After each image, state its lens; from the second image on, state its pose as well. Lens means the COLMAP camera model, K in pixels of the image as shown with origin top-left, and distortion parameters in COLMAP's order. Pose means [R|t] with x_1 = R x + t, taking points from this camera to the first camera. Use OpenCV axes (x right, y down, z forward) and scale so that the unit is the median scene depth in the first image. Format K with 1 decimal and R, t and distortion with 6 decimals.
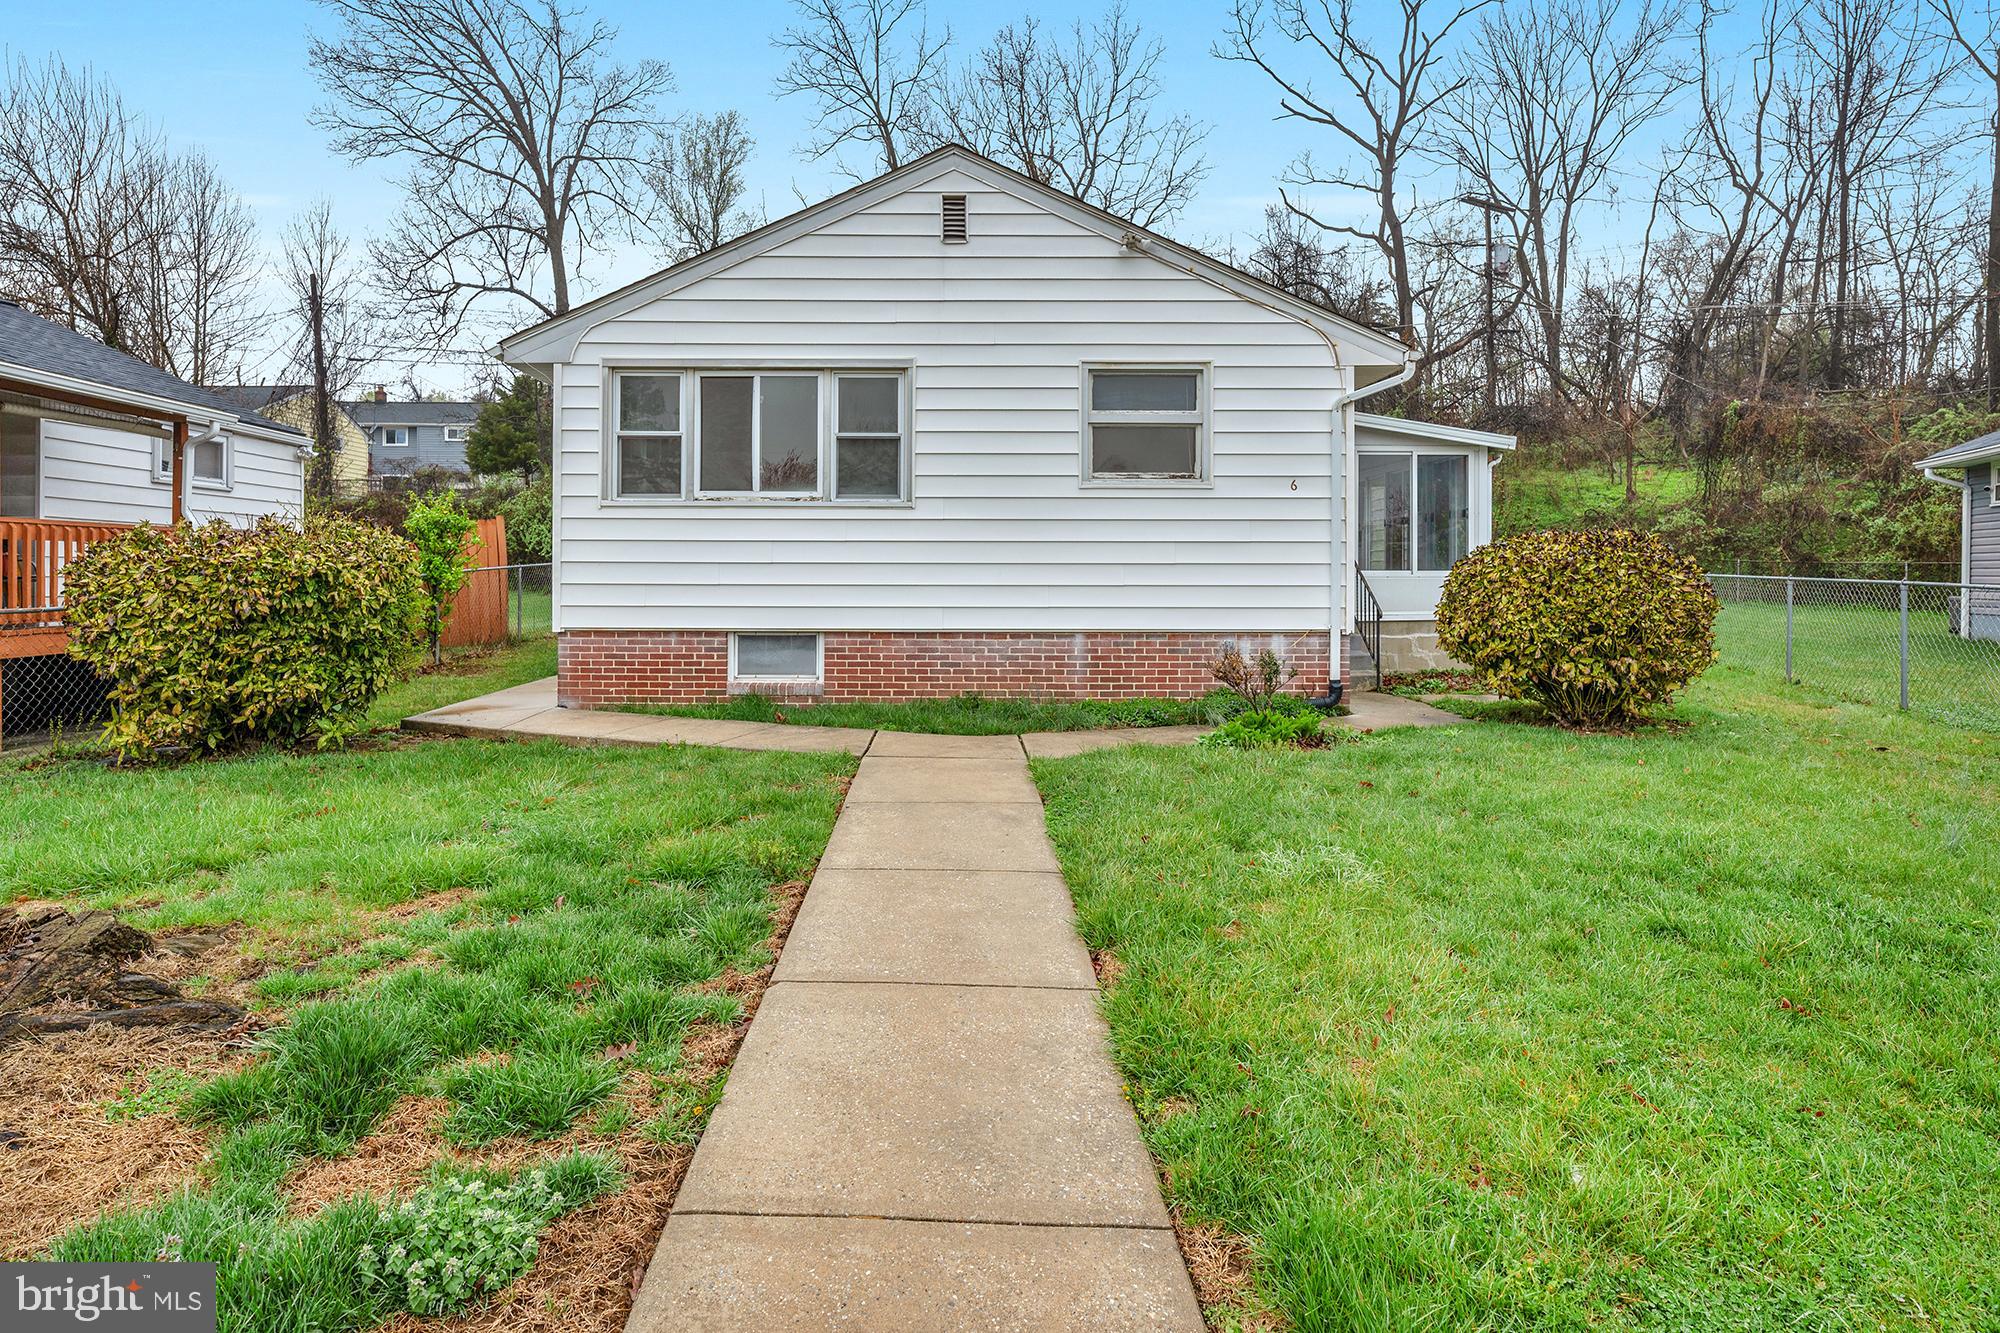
lens RADIAL K [[1021.3, 0, 1027.8], [0, 1021.3, 592.0], [0, 0, 1]] dist [-0.004548, 0.002688]
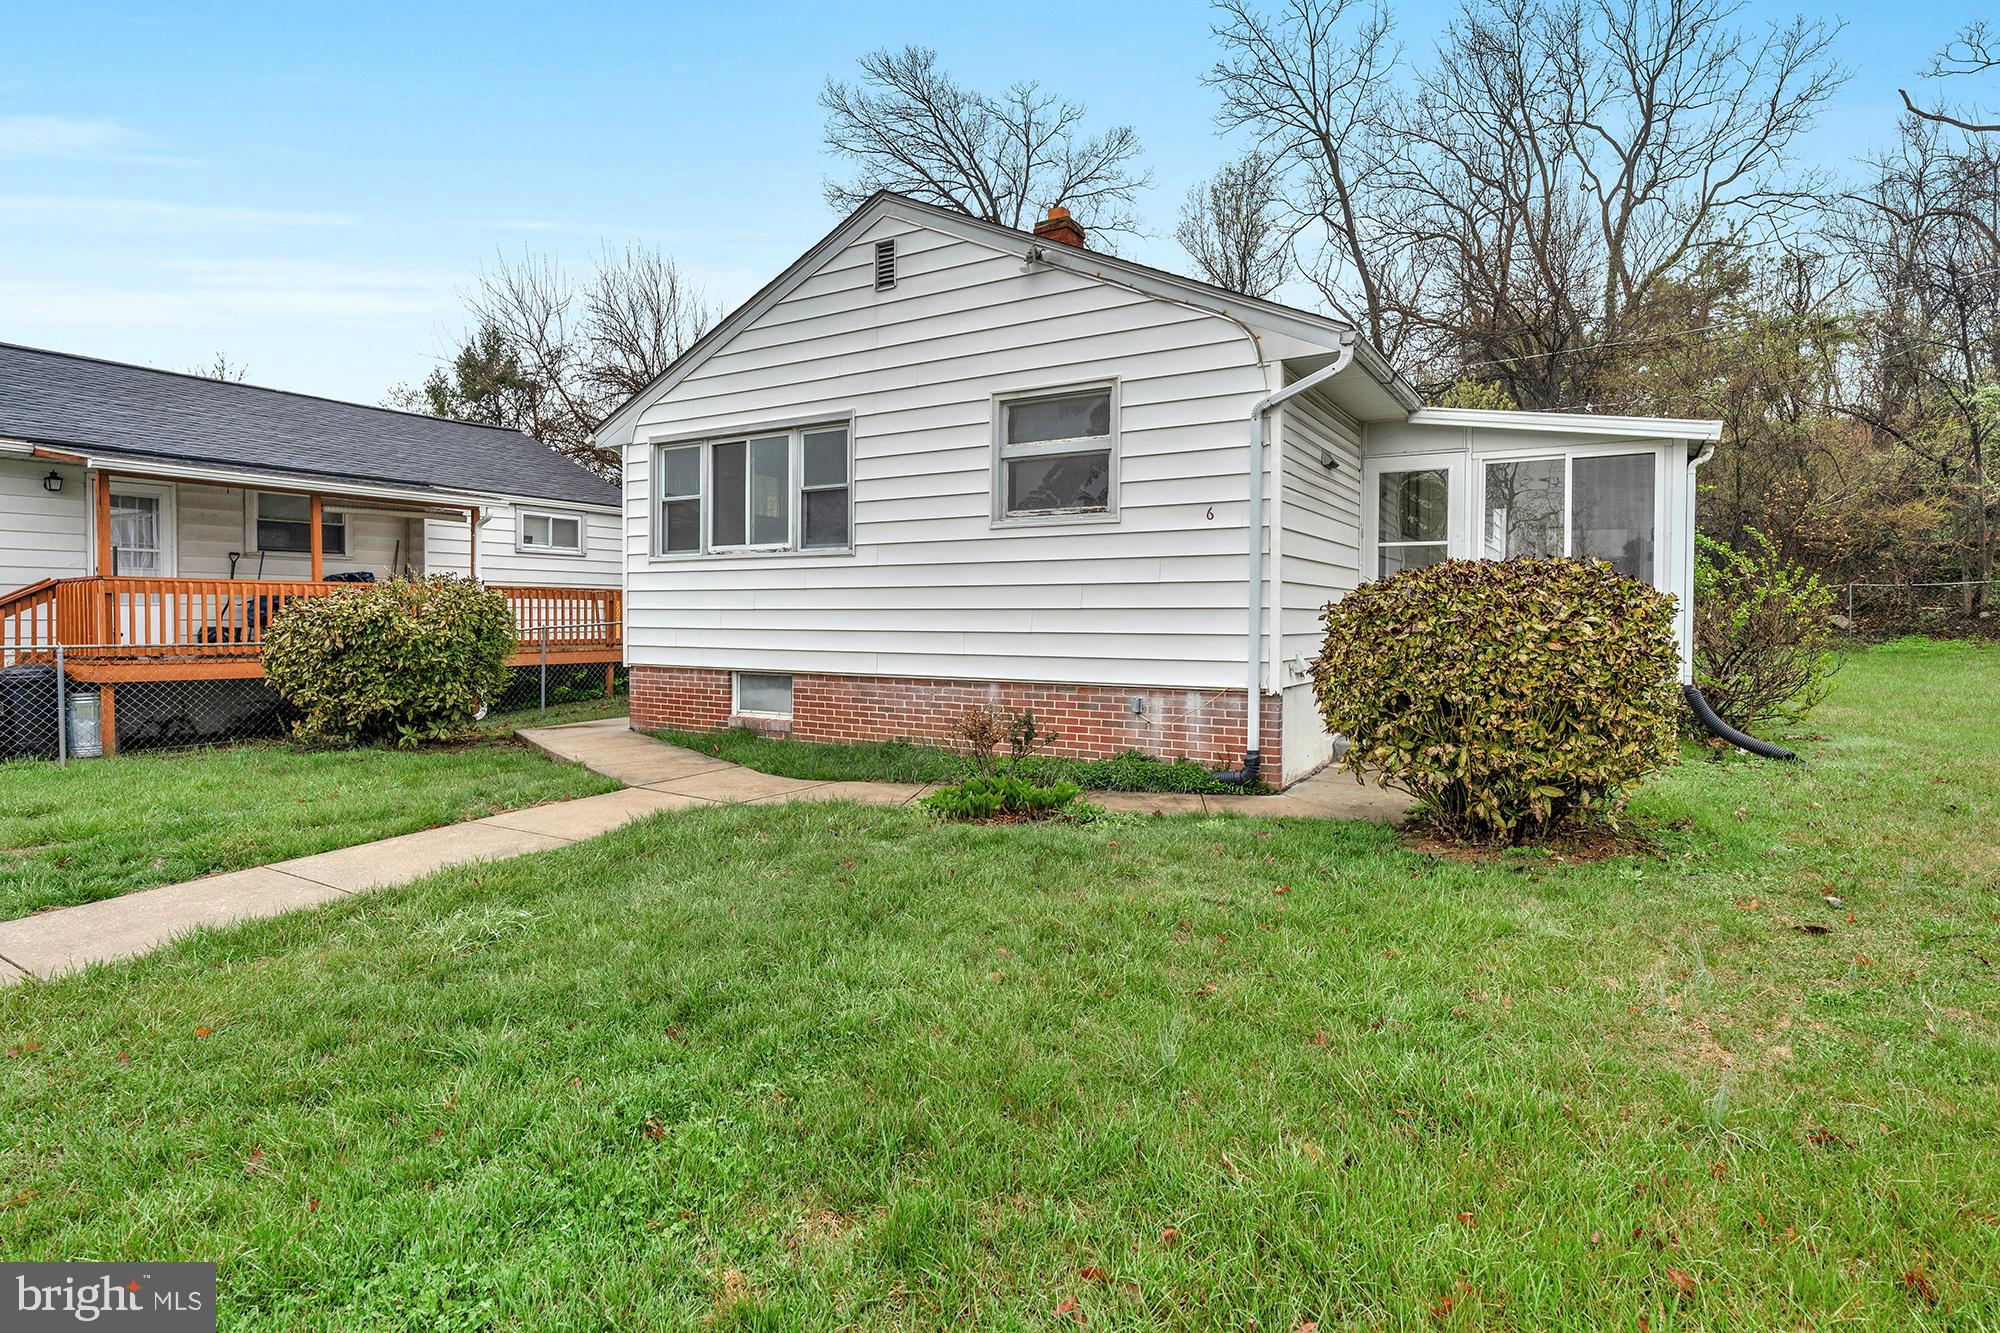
lens RADIAL K [[1021.3, 0, 1021.1], [0, 1021.3, 651.4], [0, 0, 1]] dist [-0.004548, 0.002688]
pose [[0.851024, 0.018171, -0.524812, 0.569306], [-0.007828, 0.999729, 0.021921, -0.009376], [0.525068, -0.014548, 0.850936, 0.210344]]
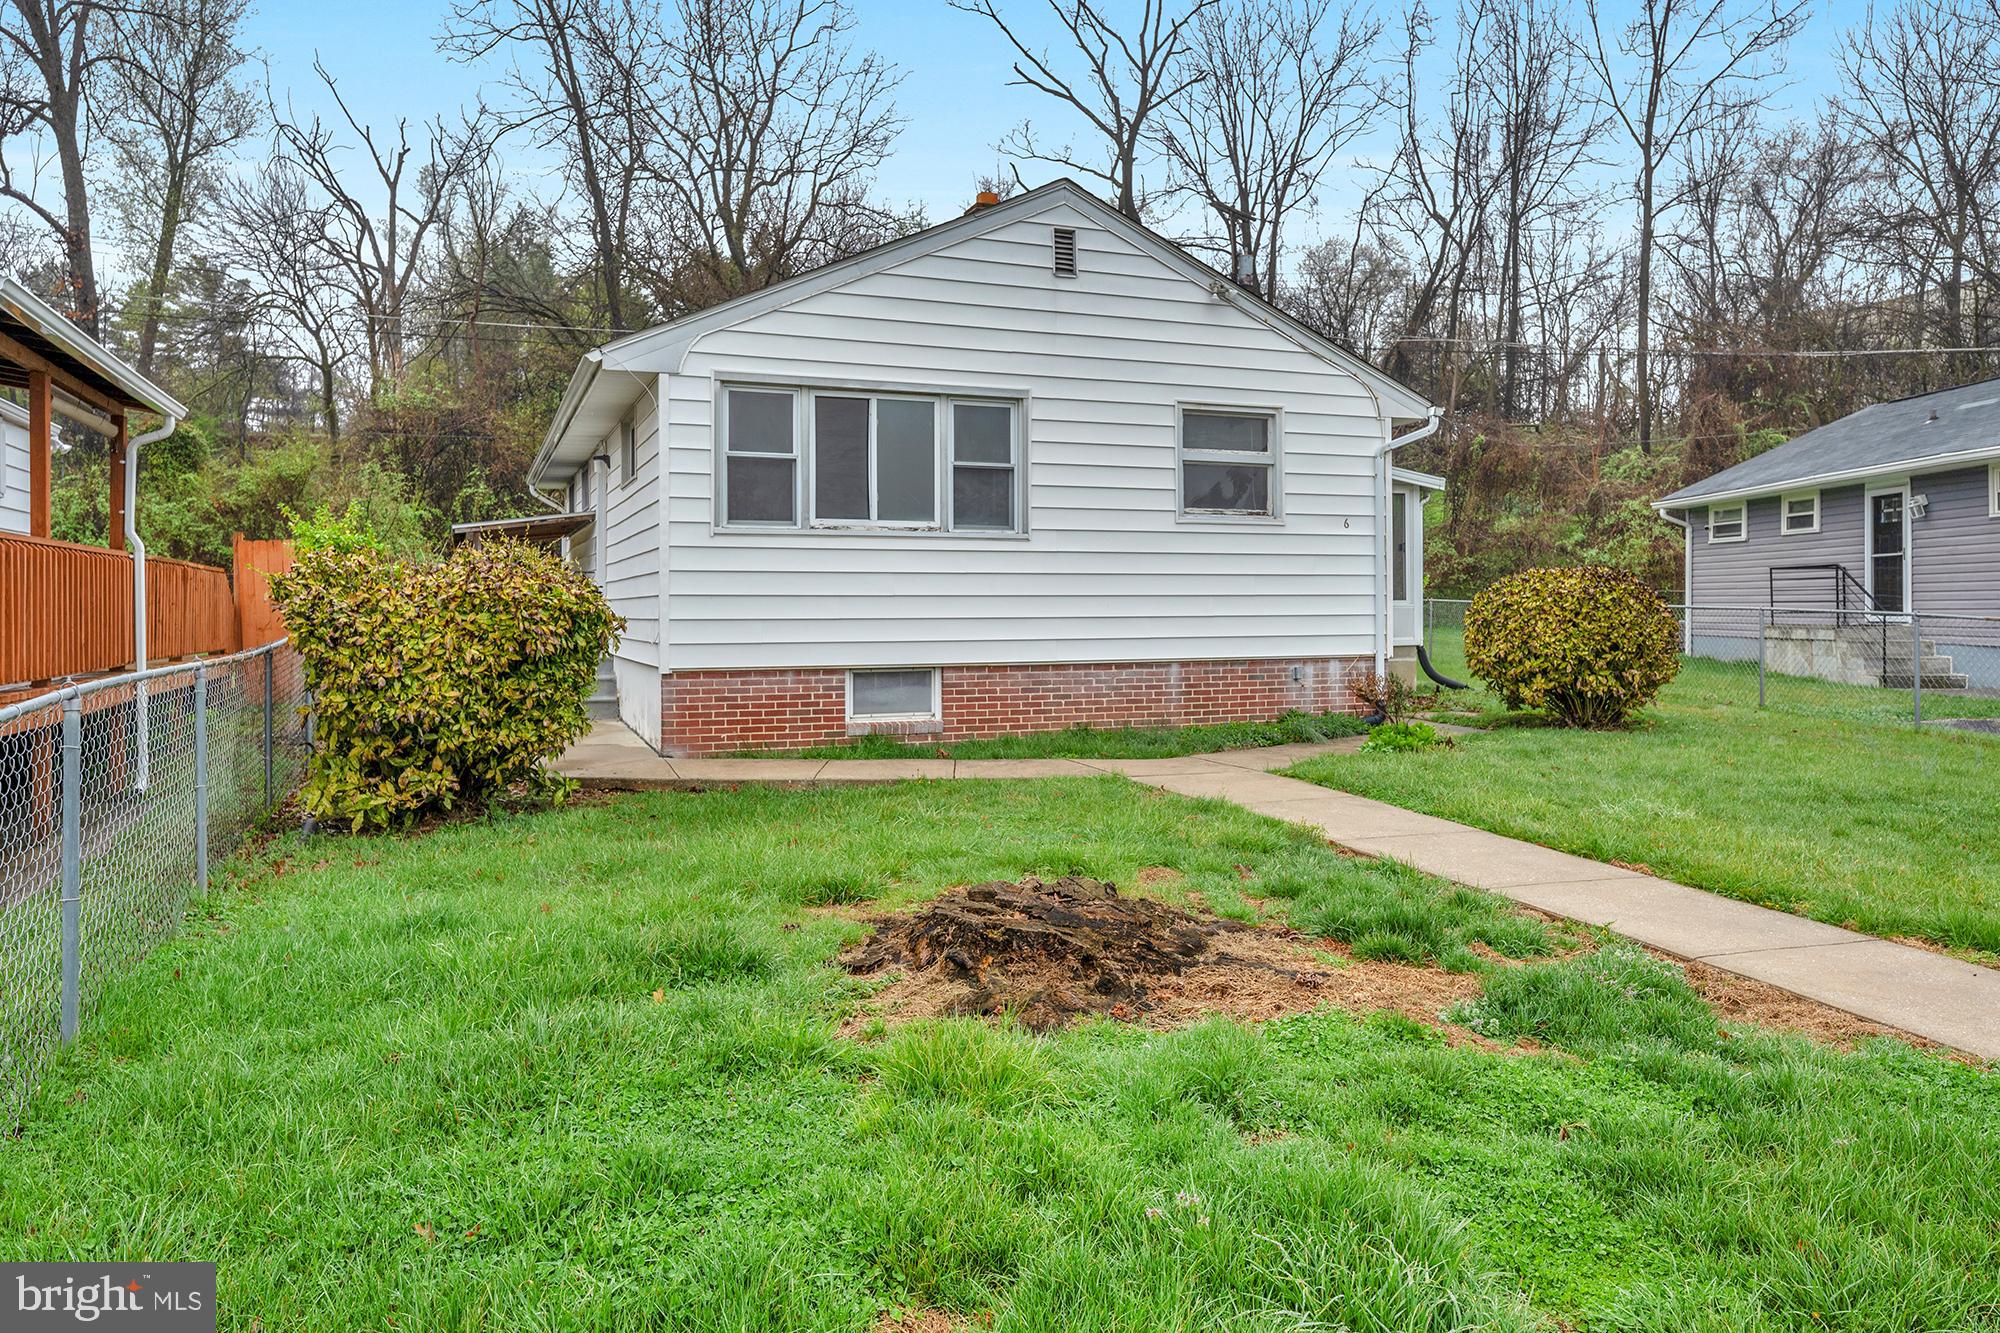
lens RADIAL K [[1318.9, 0, 1030.1], [0, 1318.9, 629.2], [0, 0, 1]] dist [-0.005785, 0.003232]
pose [[0.926926, -0.012630, 0.375032, -0.590230], [0.012066, 0.999920, 0.003853, -0.000328], [-0.375051, 0.000954, 0.927004, -0.188567]]
